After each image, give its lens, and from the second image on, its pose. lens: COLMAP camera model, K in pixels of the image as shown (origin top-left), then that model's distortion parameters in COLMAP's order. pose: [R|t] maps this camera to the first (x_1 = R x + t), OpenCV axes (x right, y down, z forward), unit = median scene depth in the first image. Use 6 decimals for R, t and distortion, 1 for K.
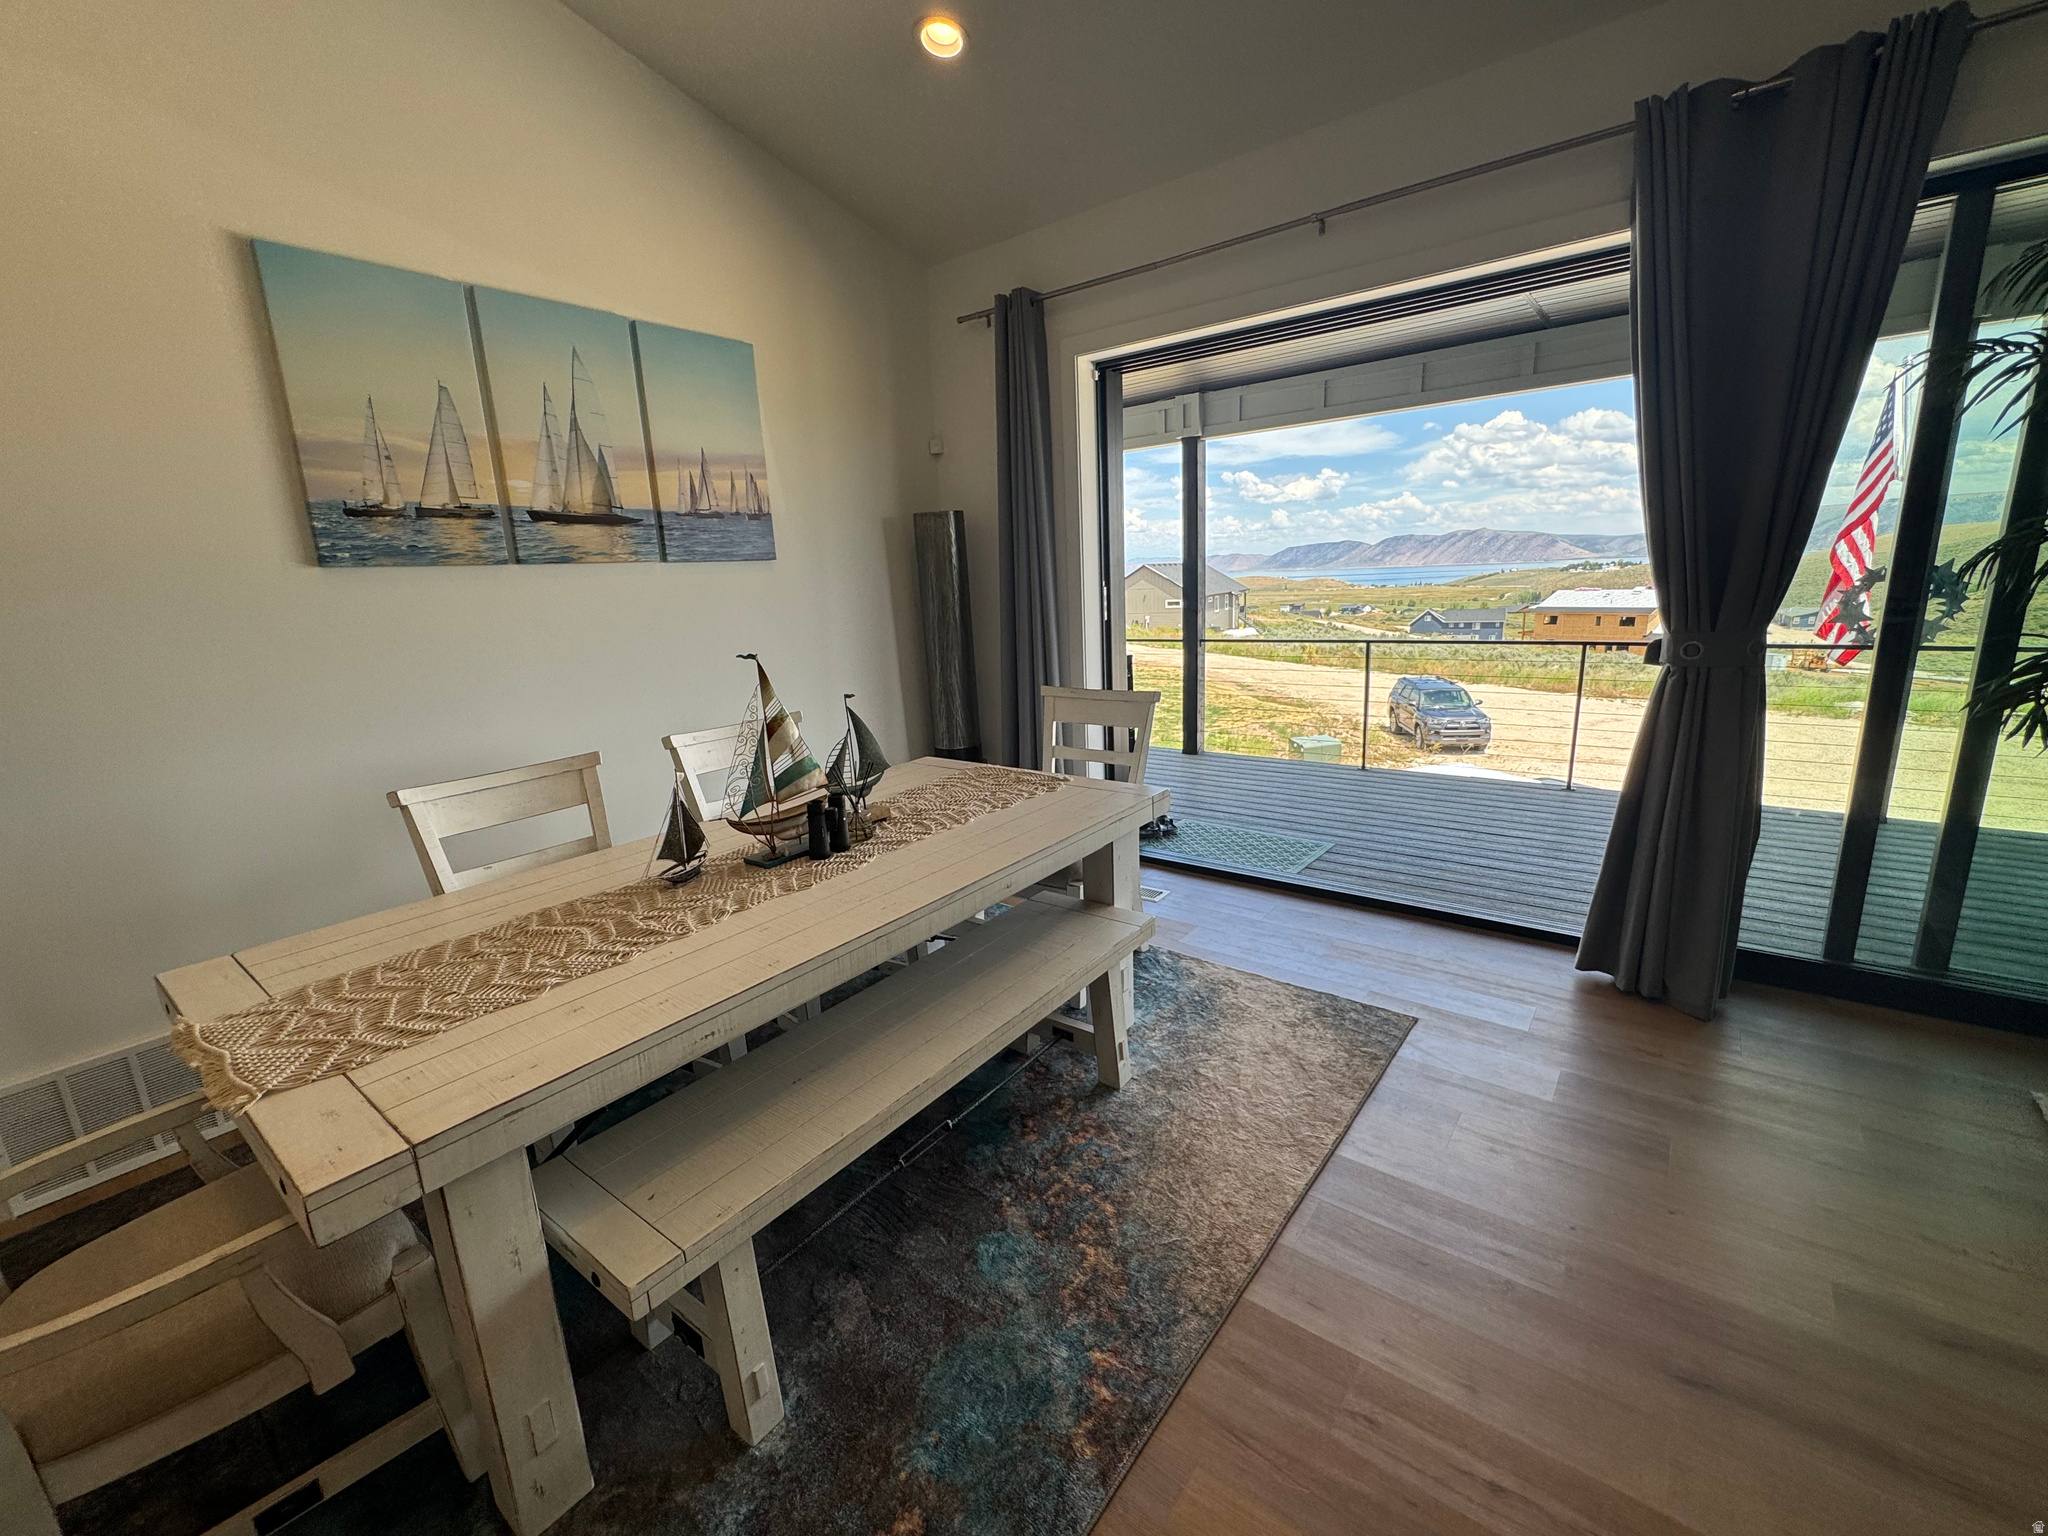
lens RADIAL K [[823.1, 0, 1009.6], [0, 823.1, 772.0], [0, 0, 1]] dist [-0.006750, 0.000571]
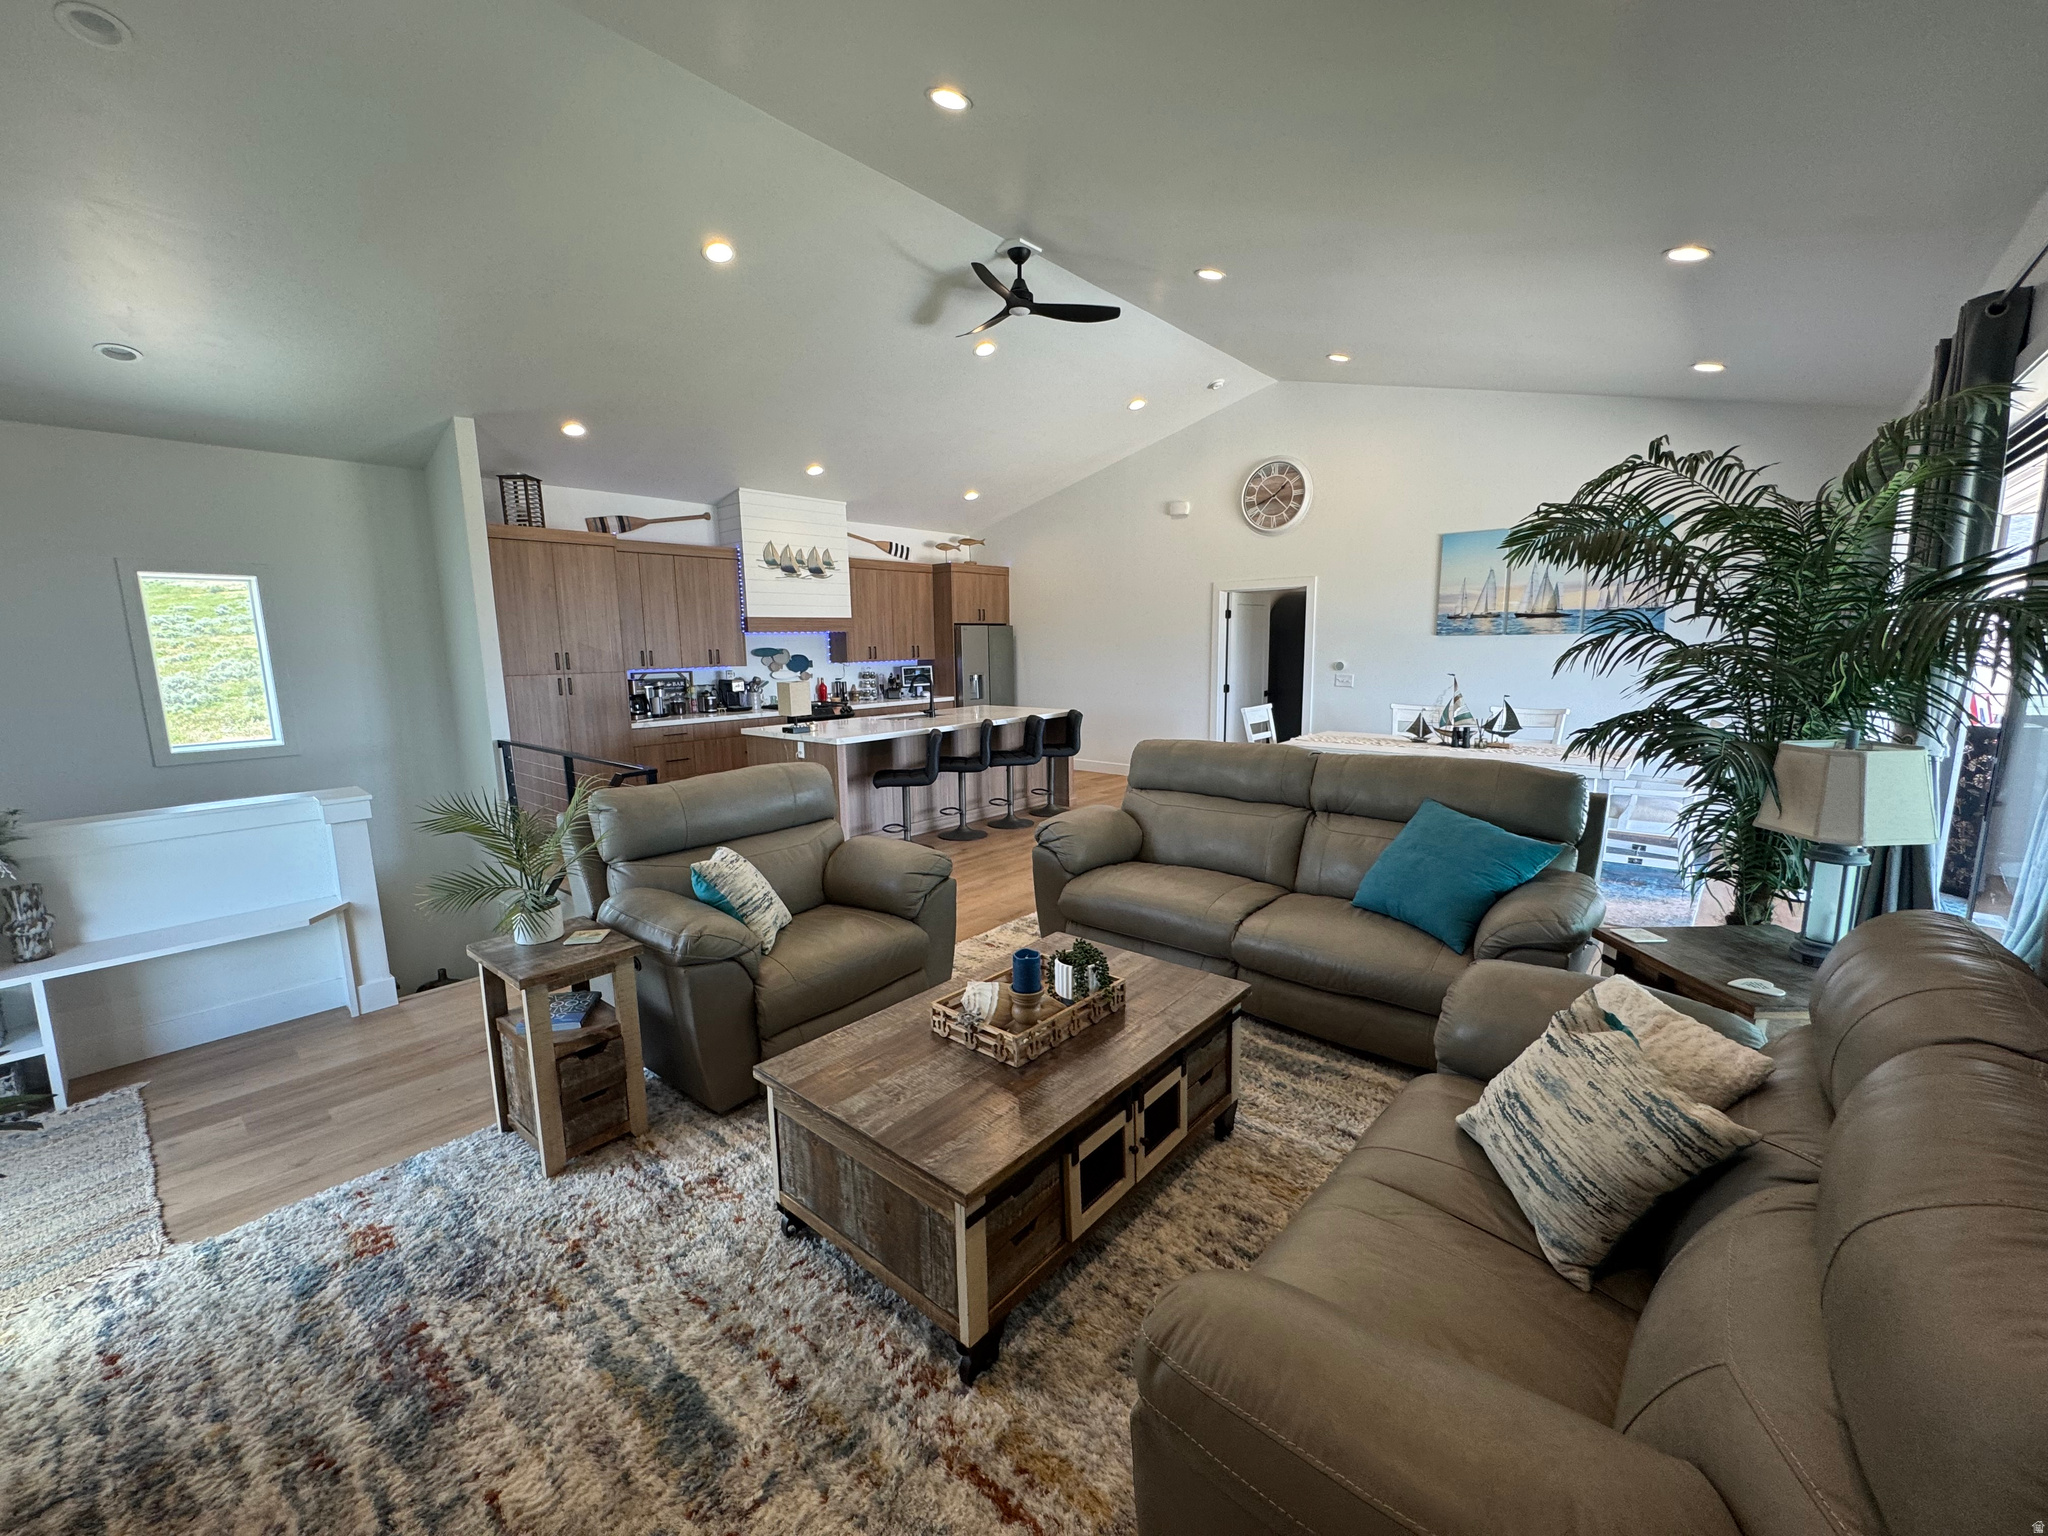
lens RADIAL K [[823.1, 0, 1023.8], [0, 823.1, 771.4], [0, 0, 1]] dist [-0.006750, 0.000571]
pose [[-0.048775, 0.200231, -0.978534, 1.872416], [-0.214417, 0.954760, 0.206053, -0.057438], [0.975524, 0.219865, -0.003635, -0.295950]]
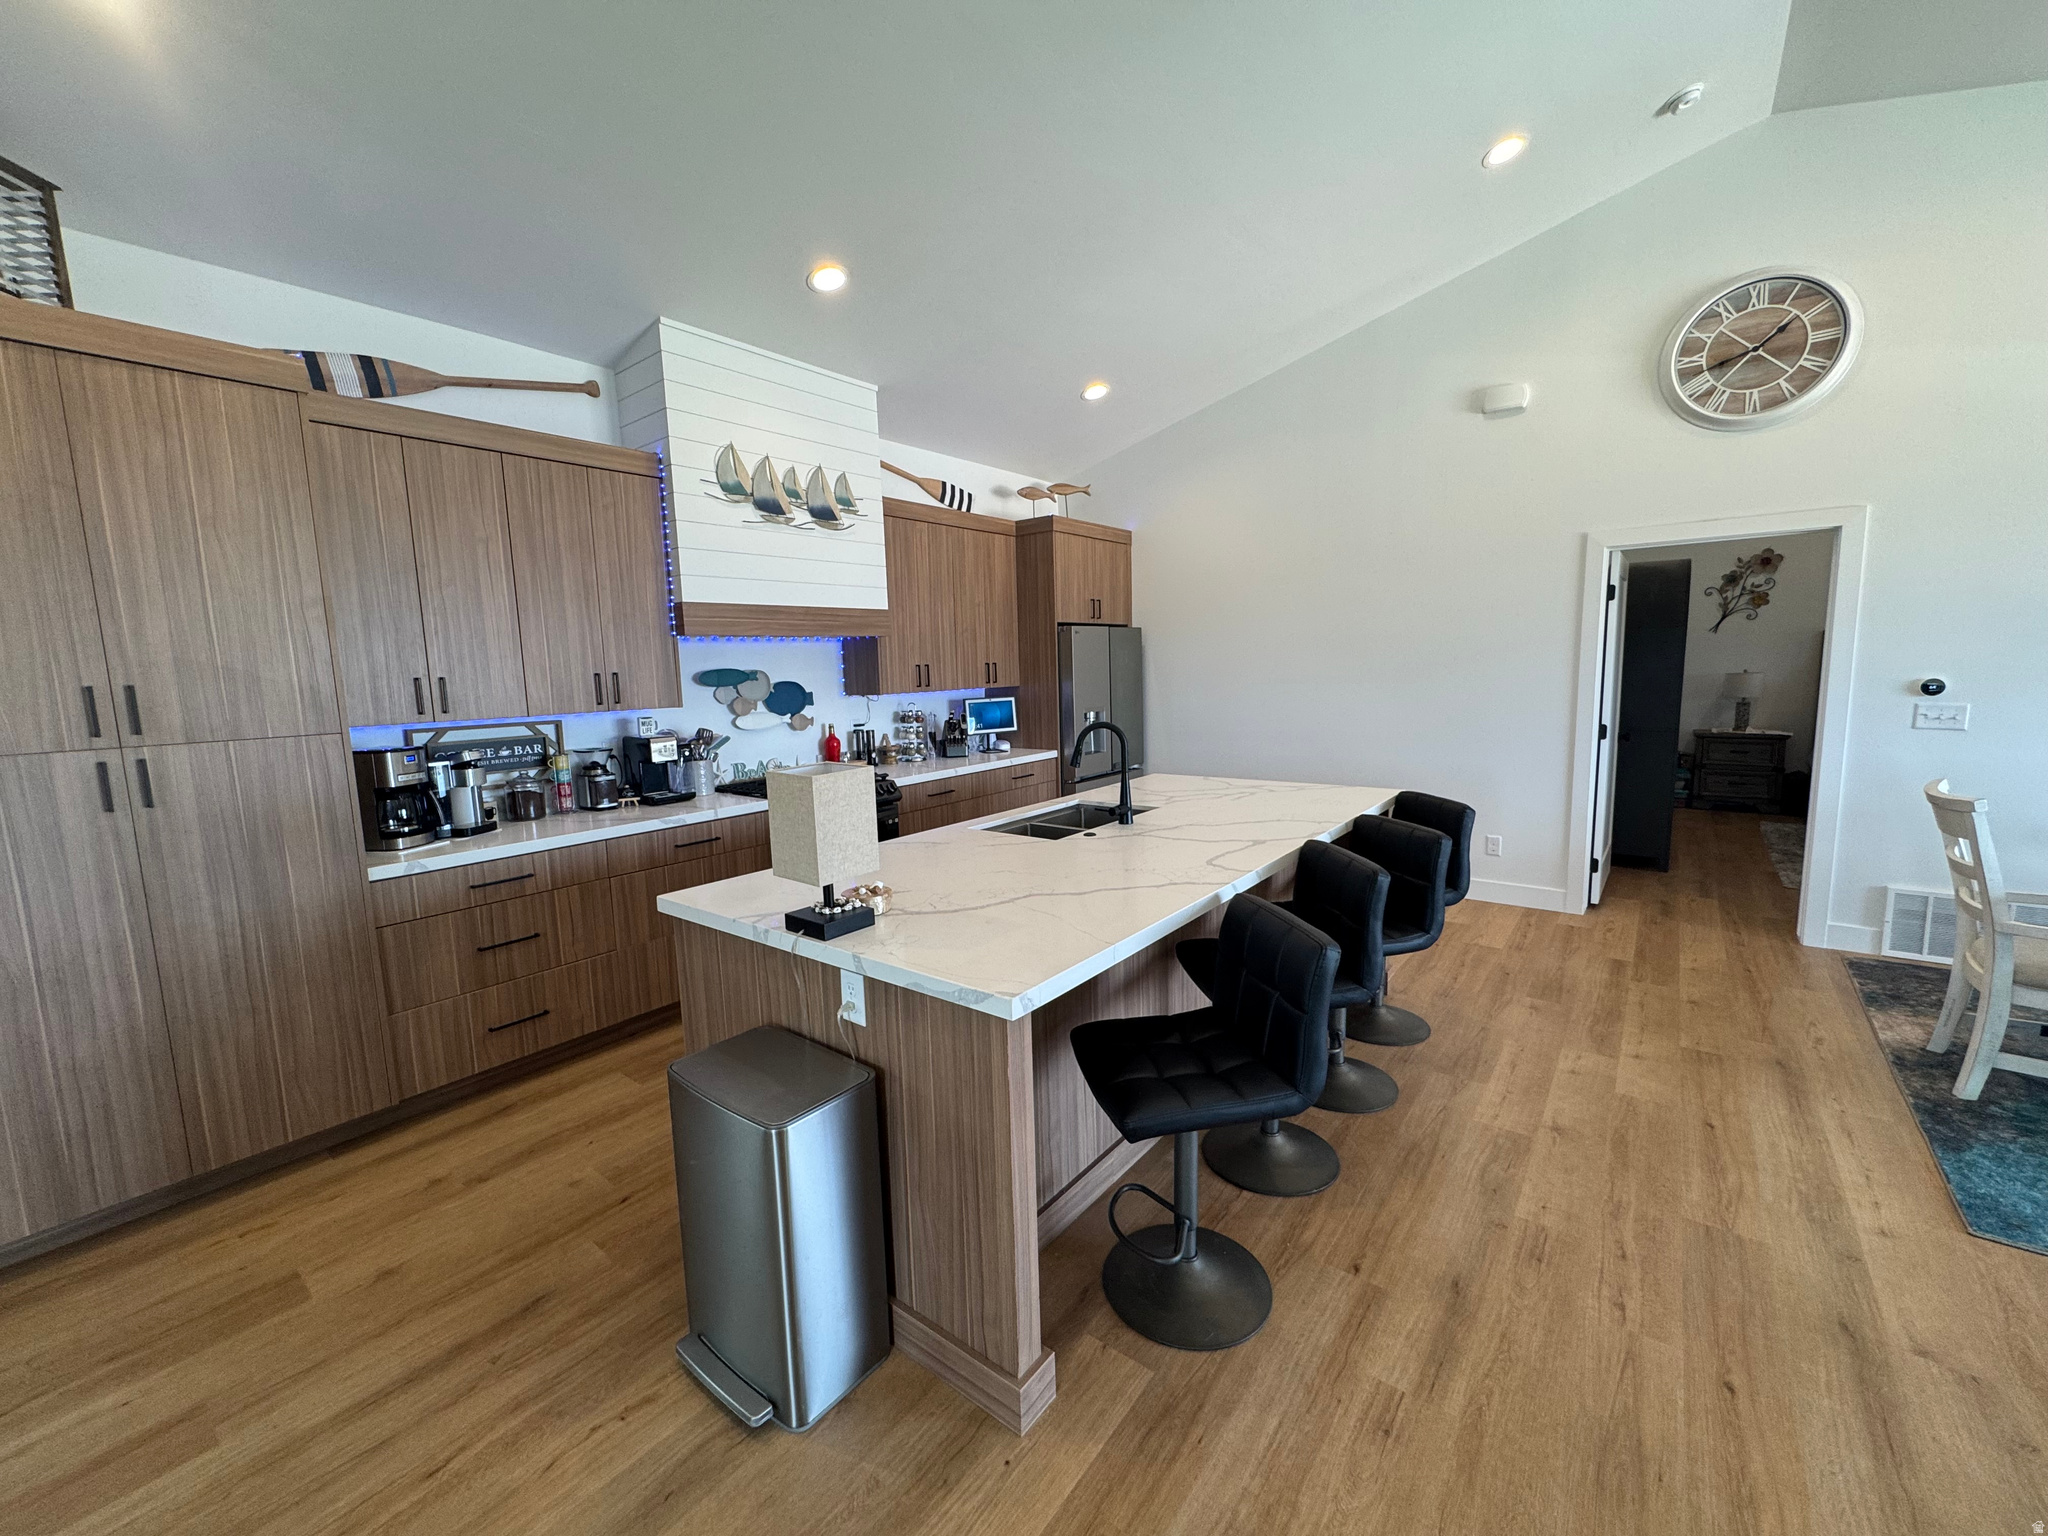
lens RADIAL K [[823.1, 0, 1021.5], [0, 823.1, 767.9], [0, 0, 1]] dist [-0.006750, 0.000571]
pose [[0.001843, 0.169704, -0.985493, 0.425218], [-0.201986, 0.965245, 0.165840, 0.144121], [0.979387, 0.198751, 0.036057, -0.800213]]
